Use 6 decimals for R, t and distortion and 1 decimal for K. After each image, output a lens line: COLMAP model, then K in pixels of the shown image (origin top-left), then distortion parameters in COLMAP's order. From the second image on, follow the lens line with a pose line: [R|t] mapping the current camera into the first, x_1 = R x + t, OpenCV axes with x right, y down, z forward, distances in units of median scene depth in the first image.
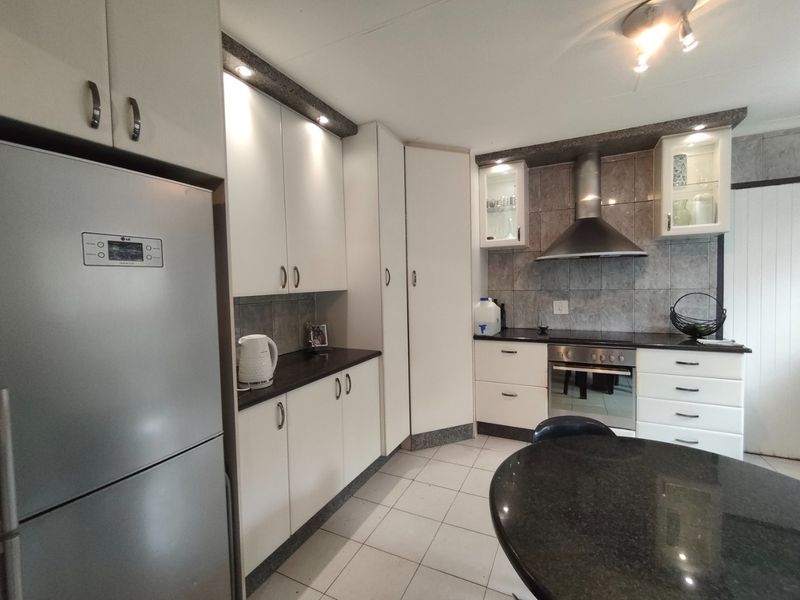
lens RADIAL K [[350.3, 0, 401.1], [0, 350.3, 296.6], [0, 0, 1]] dist [0.001035, -0.000103]
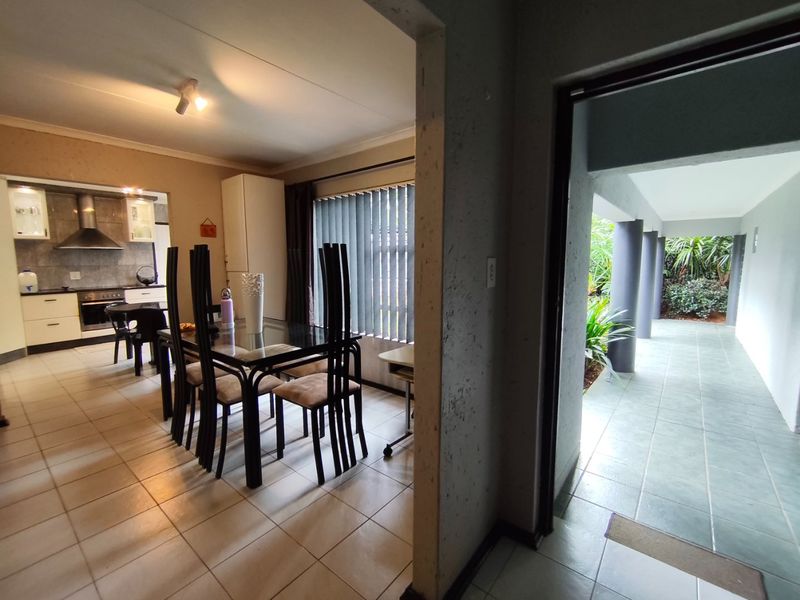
lens RADIAL K [[350.3, 0, 401.1], [0, 350.3, 296.6], [0, 0, 1]] dist [0.001035, -0.000103]
pose [[0.225924, -0.083992, 0.970517, -0.989279], [0.038345, 0.996271, 0.077294, 0.068274], [-0.973390, 0.019752, 0.228302, -1.106856]]
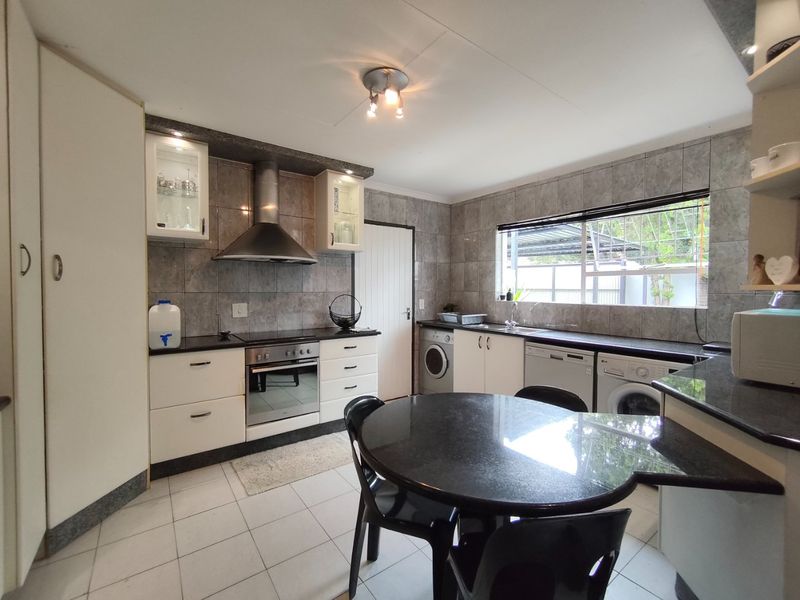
lens RADIAL K [[350.3, 0, 401.1], [0, 350.3, 296.6], [0, 0, 1]] dist [0.001035, -0.000103]
pose [[0.466349, 0.003665, 0.884593, -0.208227], [0.023083, 0.999600, -0.016311, 0.020763], [-0.884300, 0.028026, 0.466078, 0.171753]]
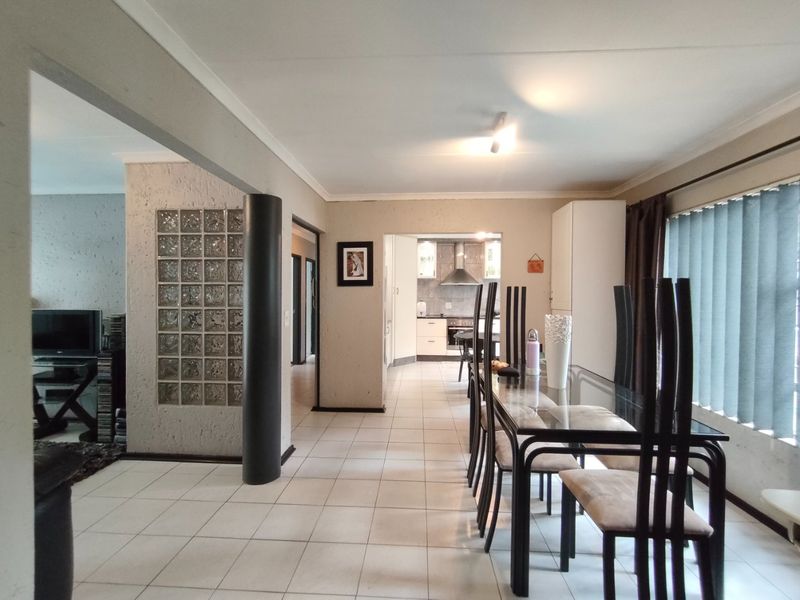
lens RADIAL K [[350.3, 0, 401.1], [0, 350.3, 296.6], [0, 0, 1]] dist [0.001035, -0.000103]
pose [[0.921442, 0.024451, 0.387747, -0.791648], [-0.013682, 0.999441, -0.030510, 0.051211], [-0.388276, 0.022808, 0.921261, -1.092021]]
